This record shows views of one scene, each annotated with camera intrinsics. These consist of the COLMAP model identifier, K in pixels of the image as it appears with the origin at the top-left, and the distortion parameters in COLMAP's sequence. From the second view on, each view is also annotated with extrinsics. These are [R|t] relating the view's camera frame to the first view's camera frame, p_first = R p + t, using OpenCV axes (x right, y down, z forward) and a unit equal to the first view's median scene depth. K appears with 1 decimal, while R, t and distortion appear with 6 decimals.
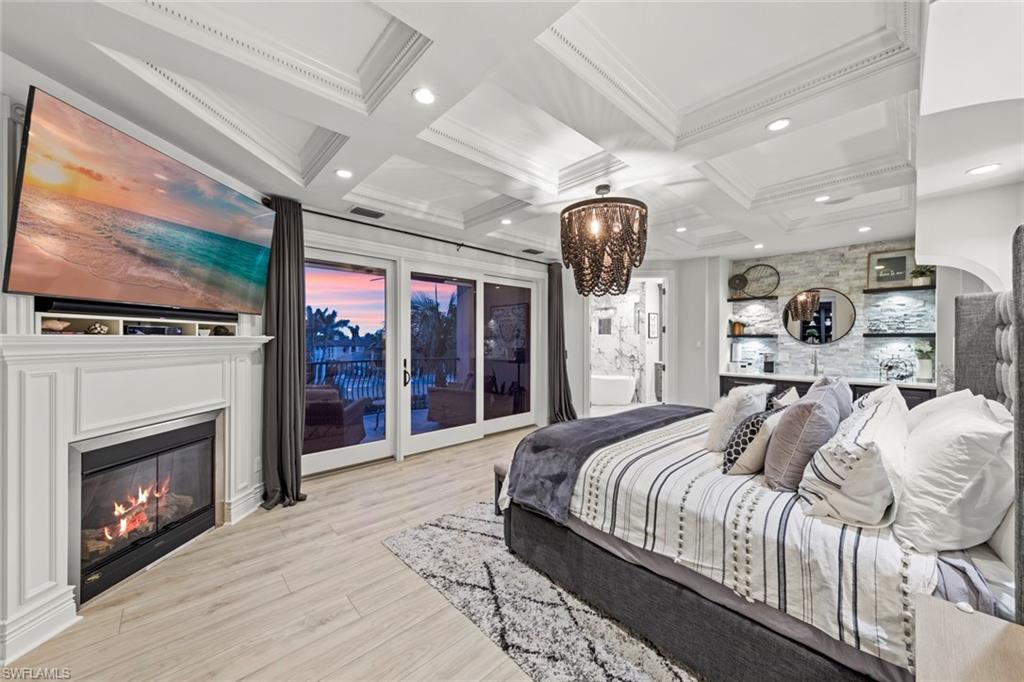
lens RADIAL K [[373.8, 0, 512.6], [0, 373.8, 339.3], [0, 0, 1]] dist [0.002474, 0.000110]
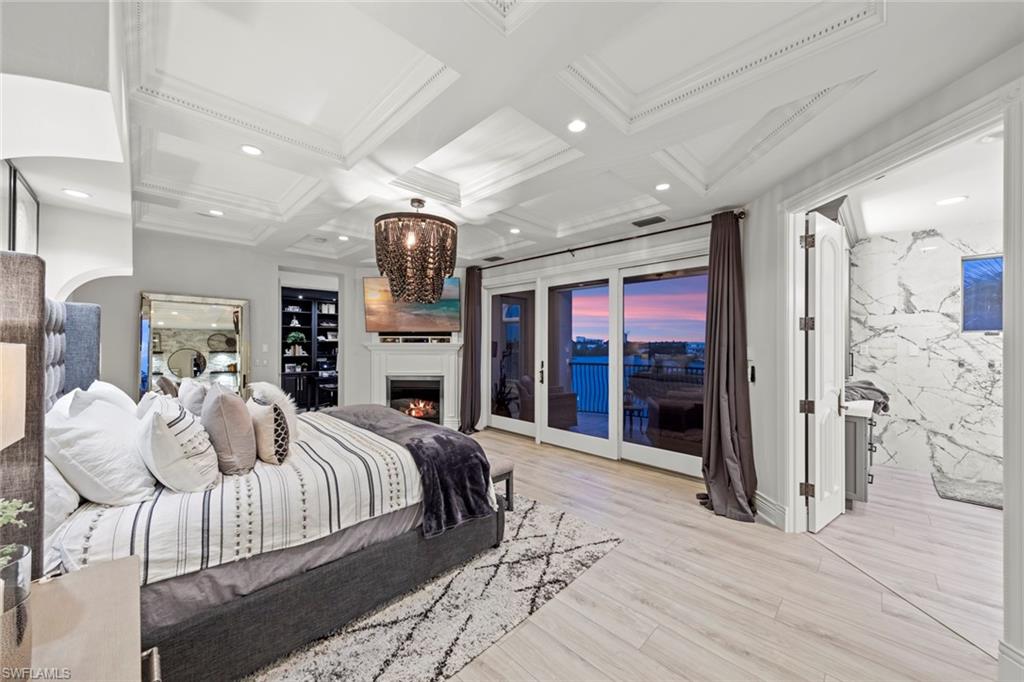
lens RADIAL K [[373.8, 0, 509.4], [0, 373.8, 342.4], [0, 0, 1]] dist [0.002474, 0.000110]
pose [[0.029830, -0.005423, -0.999540, 0.971989], [-0.003460, 0.999979, -0.005529, -0.000567], [0.999549, 0.003624, 0.029810, 0.916018]]
